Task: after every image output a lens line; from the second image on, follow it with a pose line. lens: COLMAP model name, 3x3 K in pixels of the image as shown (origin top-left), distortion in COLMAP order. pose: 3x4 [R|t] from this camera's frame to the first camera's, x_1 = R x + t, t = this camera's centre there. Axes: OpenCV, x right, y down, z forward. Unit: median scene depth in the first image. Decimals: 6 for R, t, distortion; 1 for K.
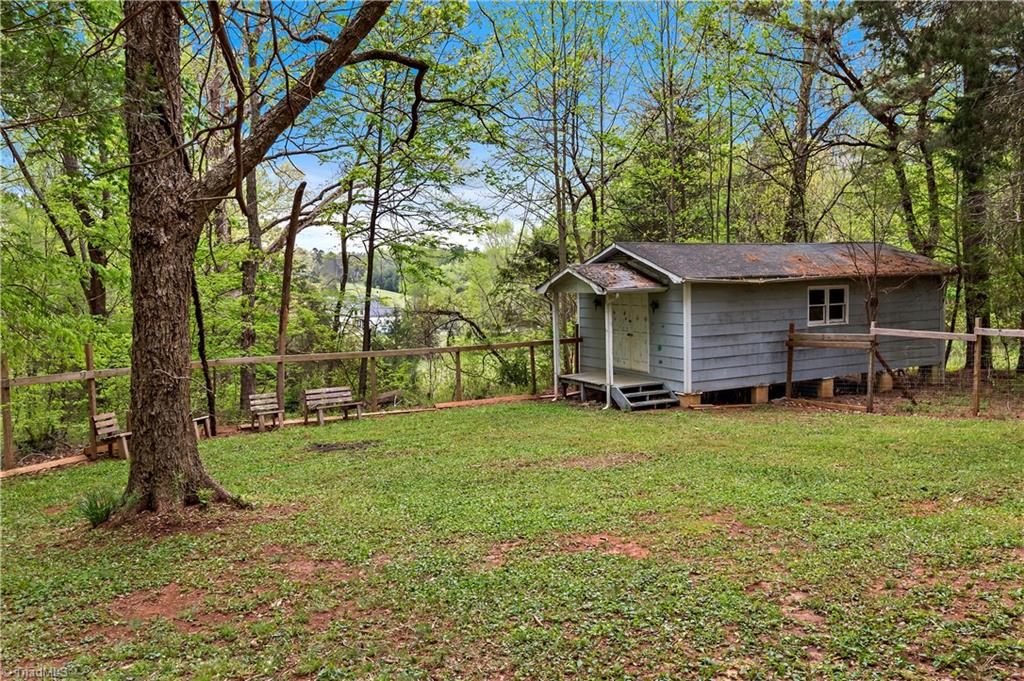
lens RADIAL K [[839.2, 0, 514.2], [0, 839.2, 348.6], [0, 0, 1]] dist [0.012534, 0.037111]
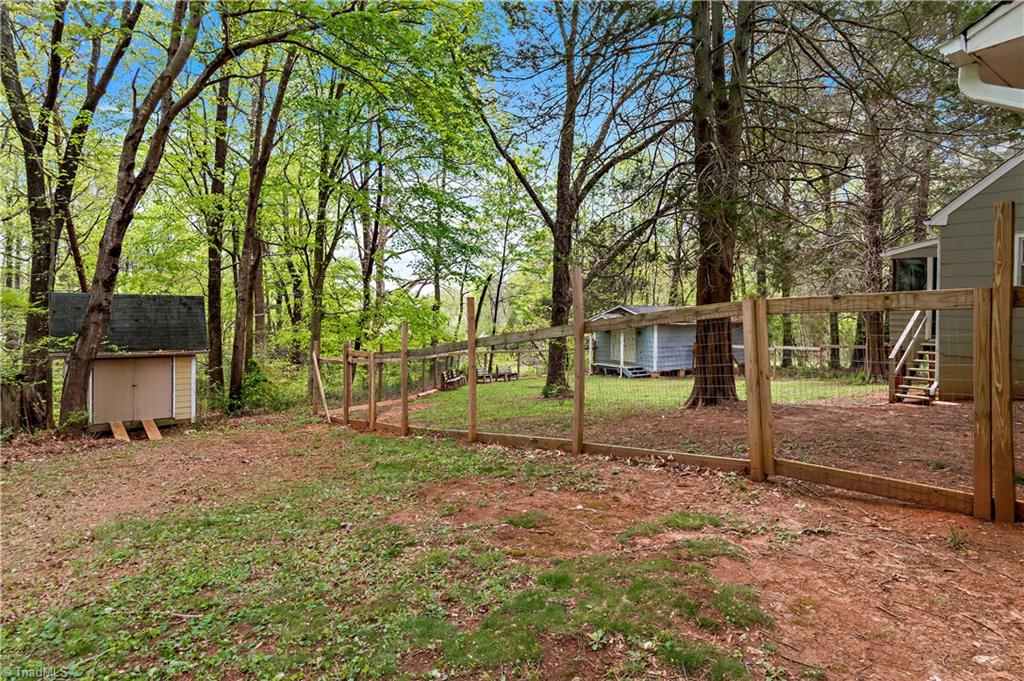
lens RADIAL K [[569.7, 0, 525.9], [0, 569.7, 314.5], [0, 0, 1]] dist [0.007277, 0.003413]
pose [[0.988244, 0.029936, 0.149923, -0.380216], [-0.017977, 0.996593, -0.080492, 0.028909], [-0.151822, 0.076850, 0.985416, -0.501807]]
